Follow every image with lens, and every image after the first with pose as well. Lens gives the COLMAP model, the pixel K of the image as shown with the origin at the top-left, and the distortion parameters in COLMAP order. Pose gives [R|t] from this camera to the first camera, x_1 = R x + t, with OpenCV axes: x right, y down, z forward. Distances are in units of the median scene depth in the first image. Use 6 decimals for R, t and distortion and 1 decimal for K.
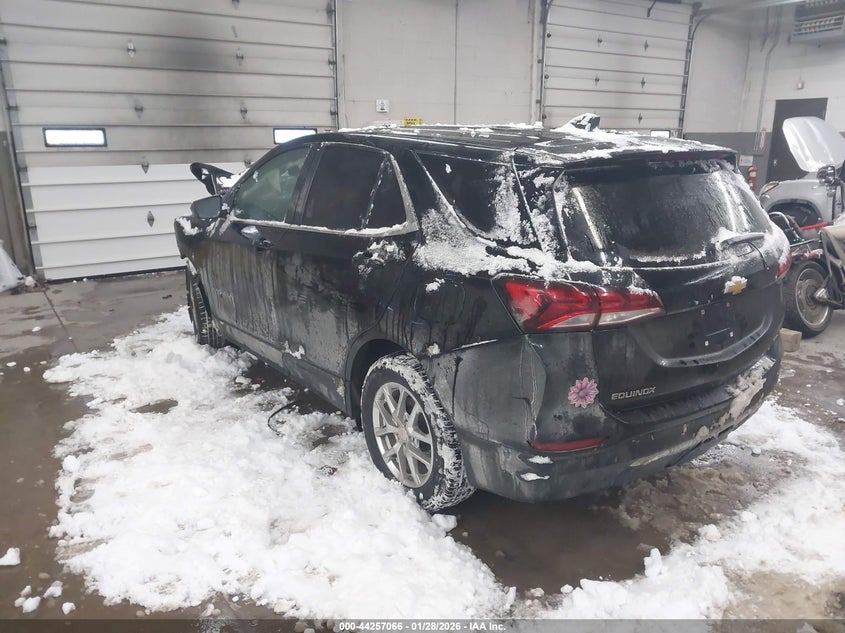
lens RADIAL K [[664.9, 0, 422.5], [0, 664.9, 316.5], [0, 0, 1]] dist [0.007007, -0.006452]
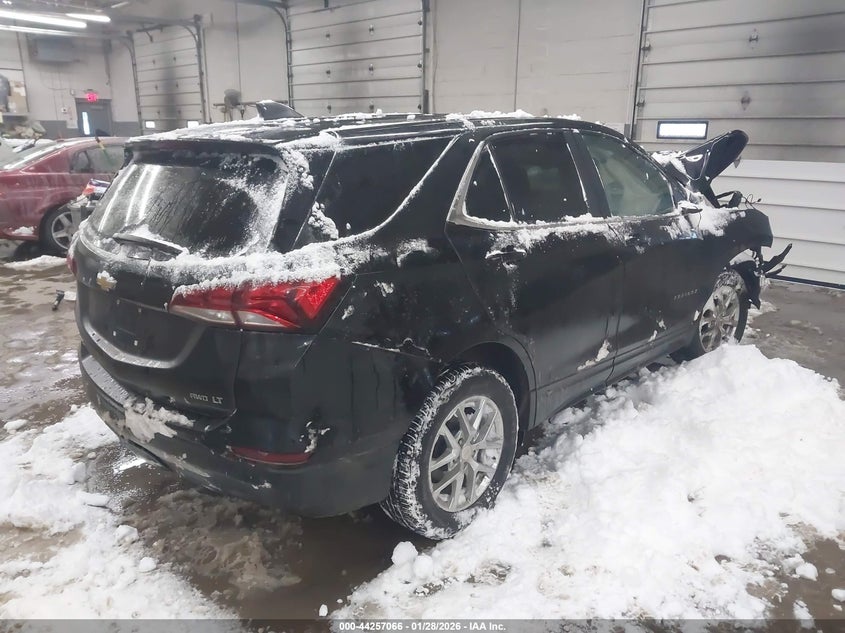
lens RADIAL K [[674.3, 0, 422.5], [0, 674.3, 316.5], [0, 0, 1]] dist [0.003365, 0.007329]
pose [[0.222369, 0.268579, -0.937239, 0.491351], [-0.259080, 0.943024, 0.208768, -0.105720], [0.939909, 0.196397, 0.279282, 0.366911]]
